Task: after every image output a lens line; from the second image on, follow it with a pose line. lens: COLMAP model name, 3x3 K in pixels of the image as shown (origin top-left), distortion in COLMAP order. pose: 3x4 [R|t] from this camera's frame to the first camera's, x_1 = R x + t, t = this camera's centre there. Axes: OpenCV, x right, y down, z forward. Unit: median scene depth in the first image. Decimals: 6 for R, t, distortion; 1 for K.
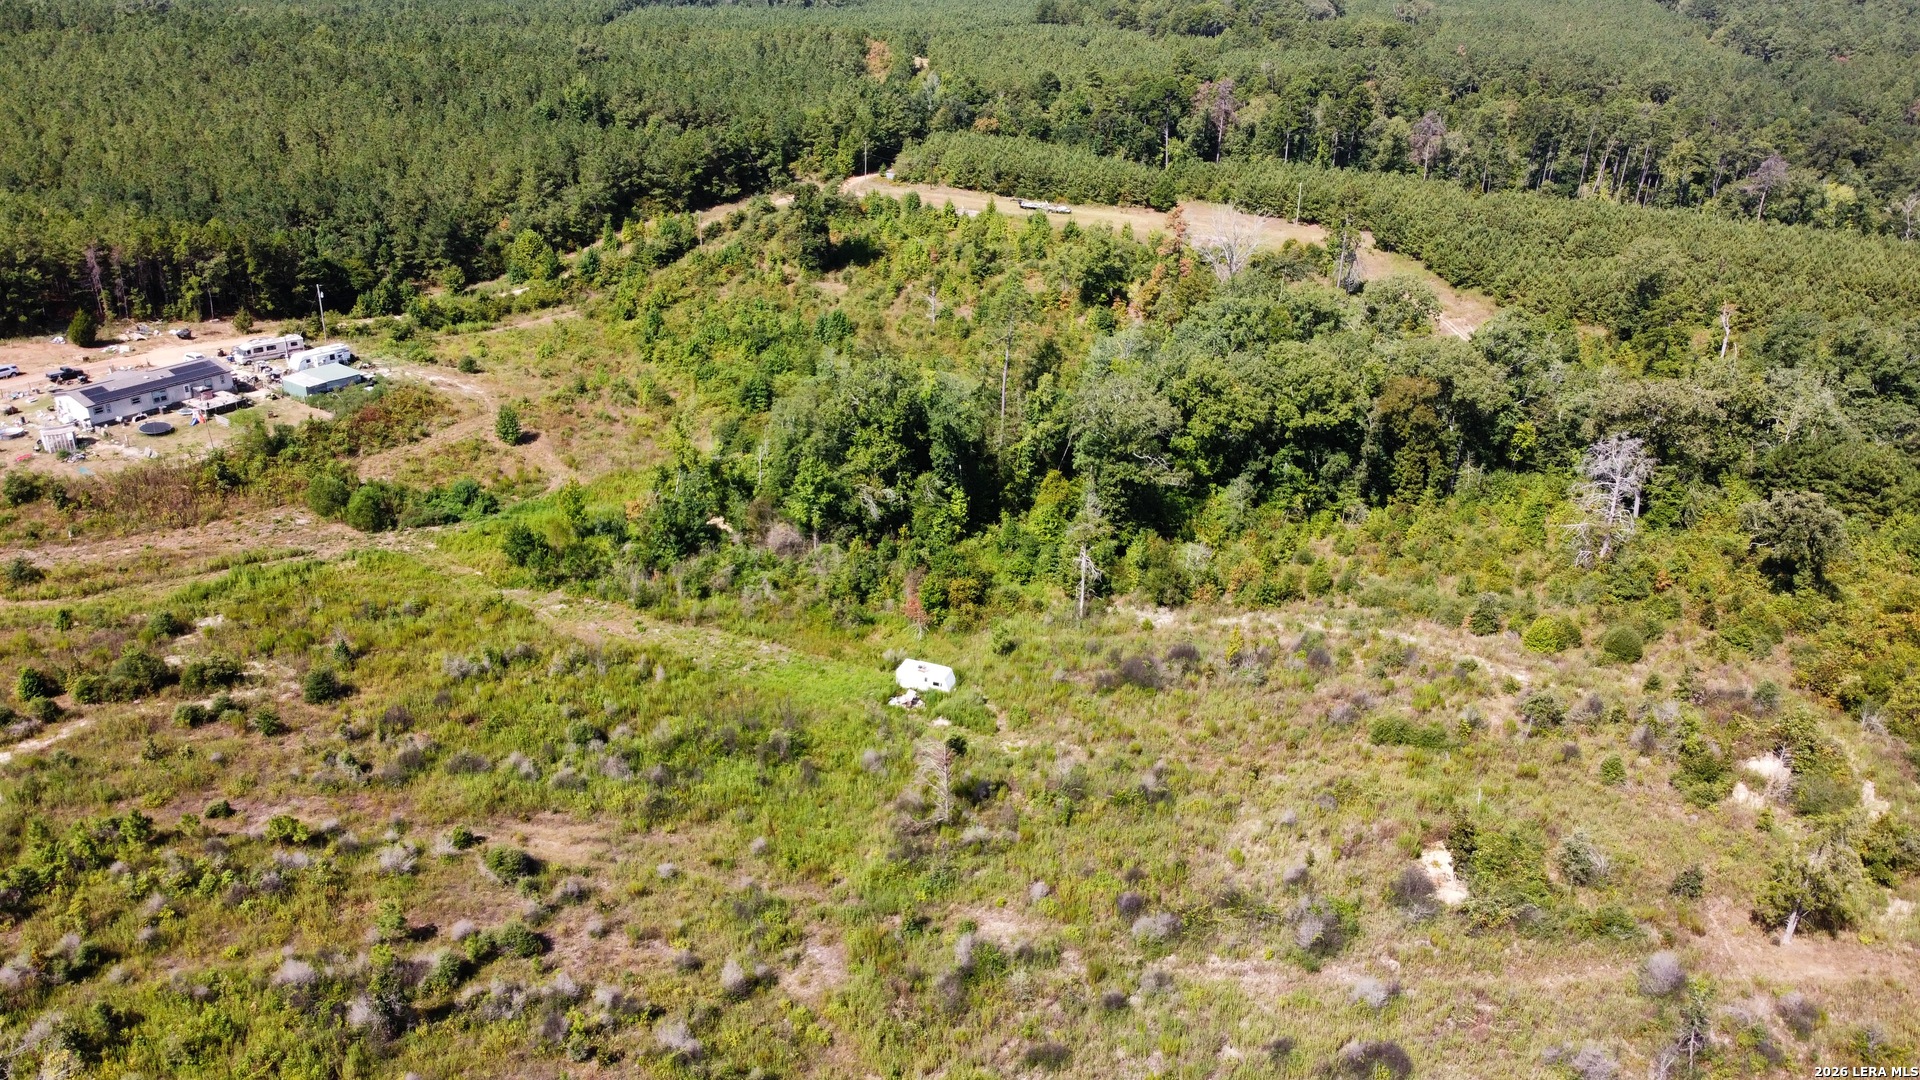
lens RADIAL K [[1472.6, 0, 974.8], [0, 1472.6, 527.9], [0, 0, 1]] dist [-0.003489, -0.000525]
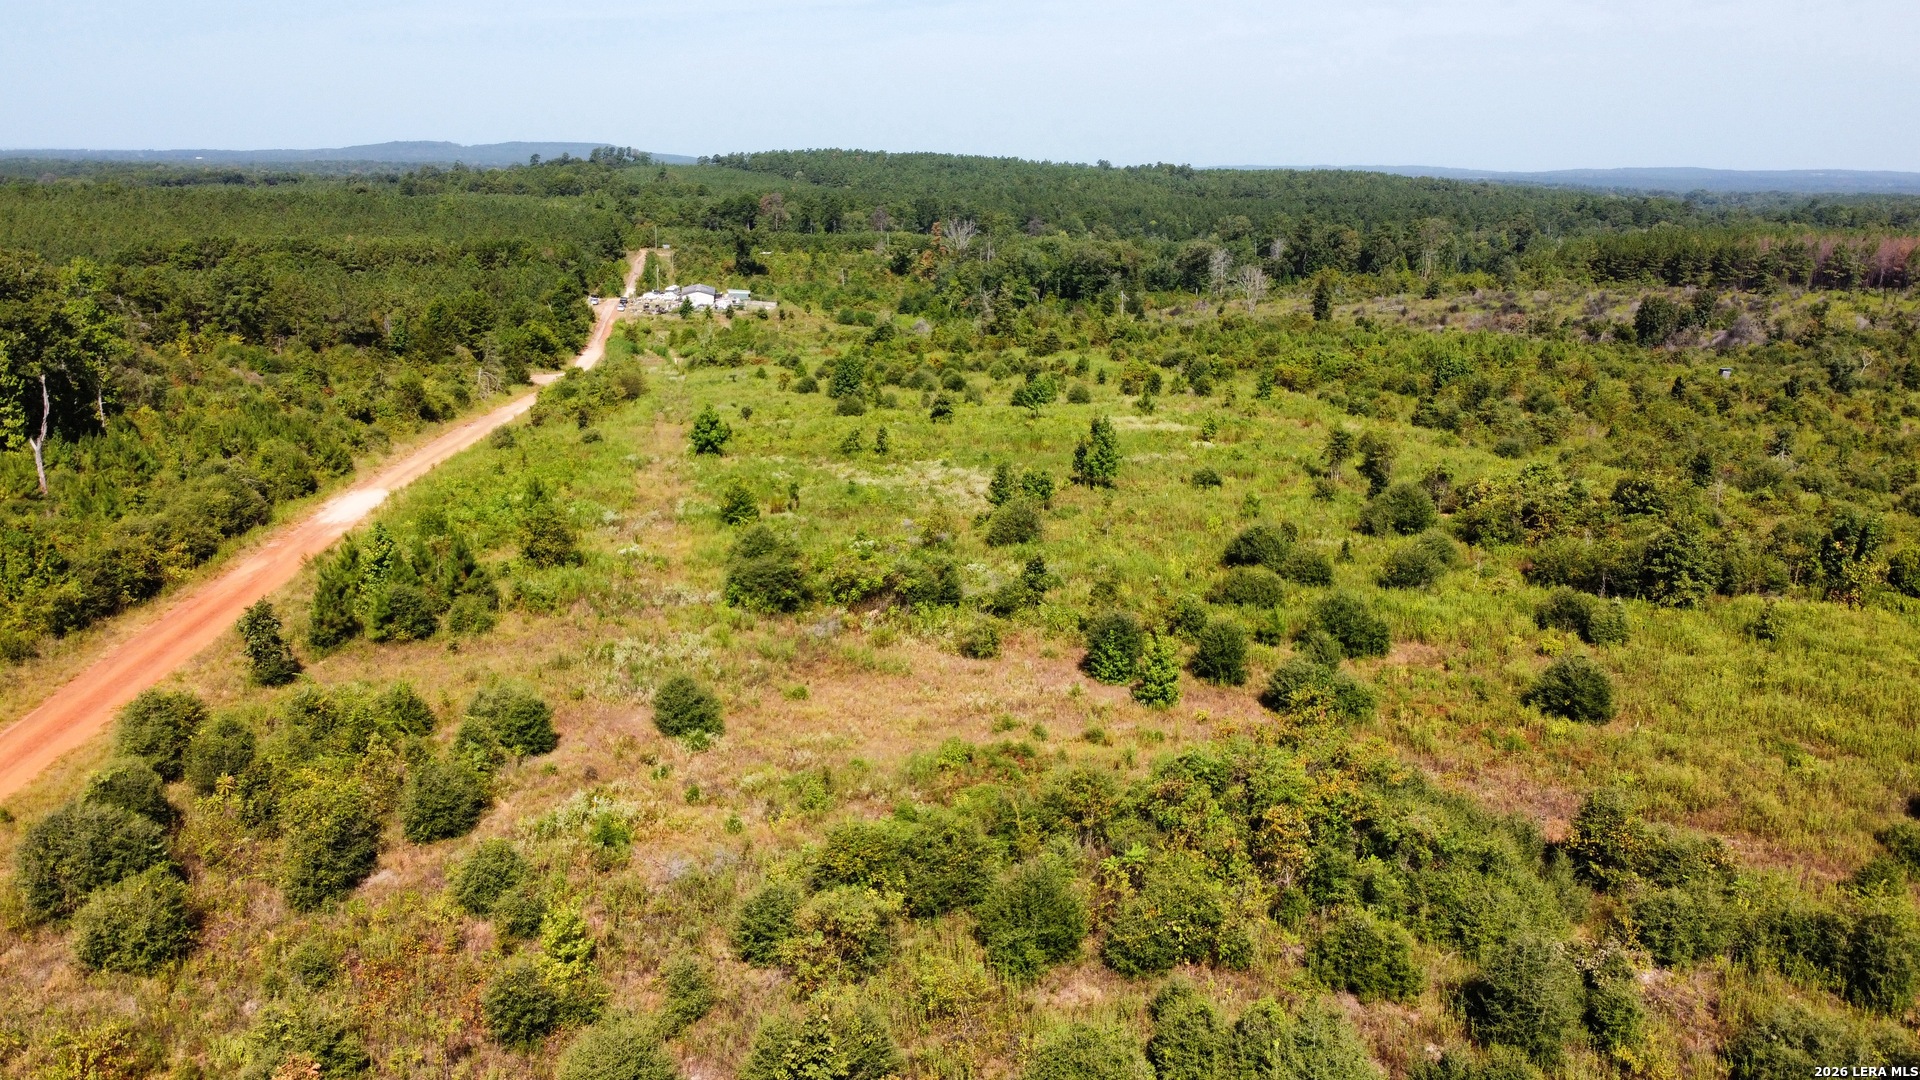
lens RADIAL K [[1472.6, 0, 959.3], [0, 1472.6, 538.0], [0, 0, 1]] dist [-0.003489, -0.000525]
pose [[0.740639, -0.177833, 0.647942, -1.010173], [0.264293, 0.963709, -0.037606, 0.241092], [-0.617740, 0.199099, 0.760761, -0.421679]]
